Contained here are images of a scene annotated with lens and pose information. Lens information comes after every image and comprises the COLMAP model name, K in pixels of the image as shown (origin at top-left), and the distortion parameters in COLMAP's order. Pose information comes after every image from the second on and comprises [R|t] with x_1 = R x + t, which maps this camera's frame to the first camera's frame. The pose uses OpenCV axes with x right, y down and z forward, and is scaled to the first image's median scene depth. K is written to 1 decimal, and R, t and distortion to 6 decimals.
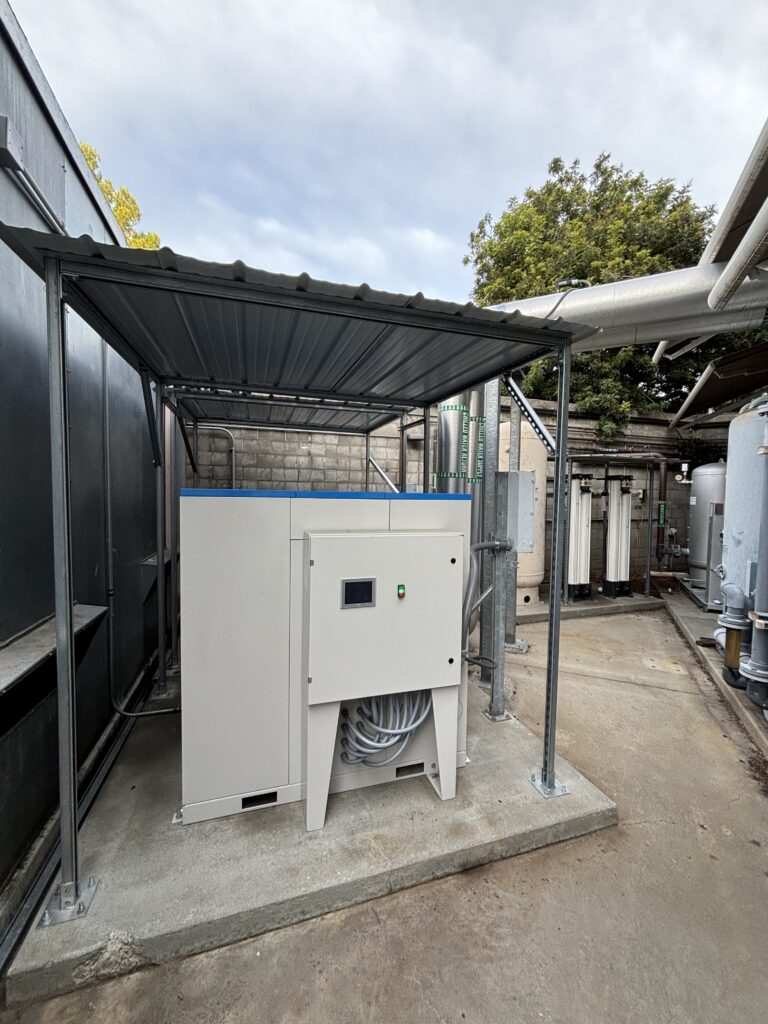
lens RADIAL K [[417.1, 0, 389.0], [0, 417.1, 518.8], [0, 0, 1]] dist [-0.012055, -0.000171]
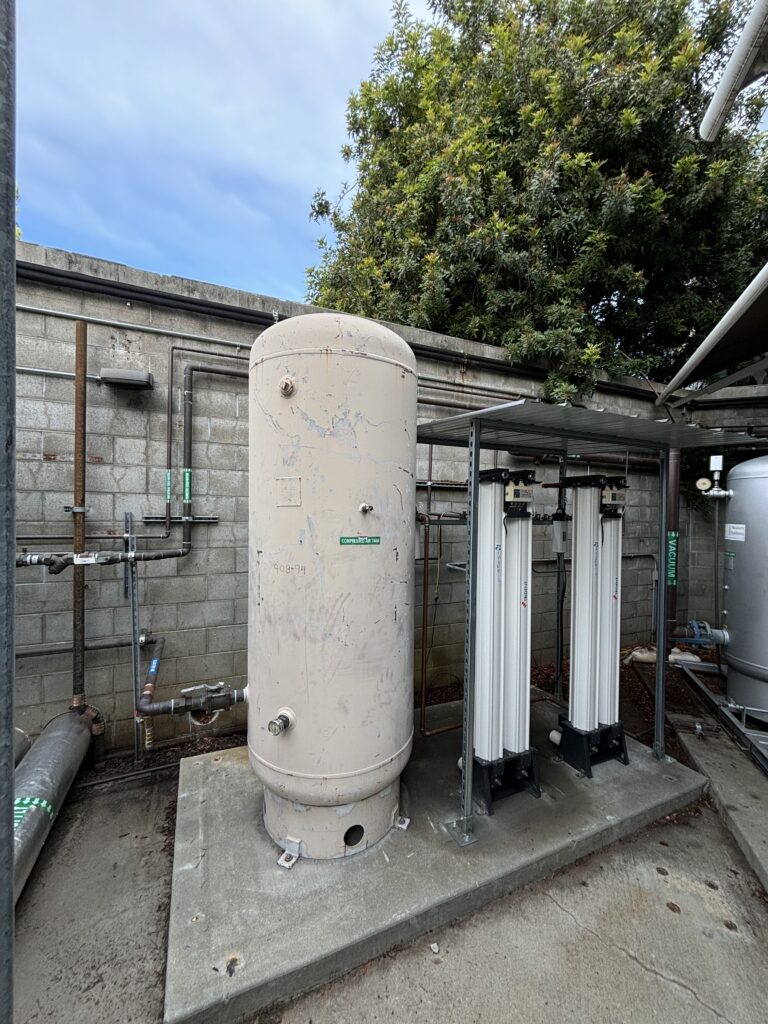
lens RADIAL K [[417.1, 0, 393.9], [0, 417.1, 512.7], [0, 0, 1]] dist [-0.012055, -0.000171]
pose [[0.992363, 0.004403, 0.123271, 0.320160], [0.000405, 0.999241, -0.038947, -0.054164], [-0.123349, 0.038699, 0.991609, 0.650383]]
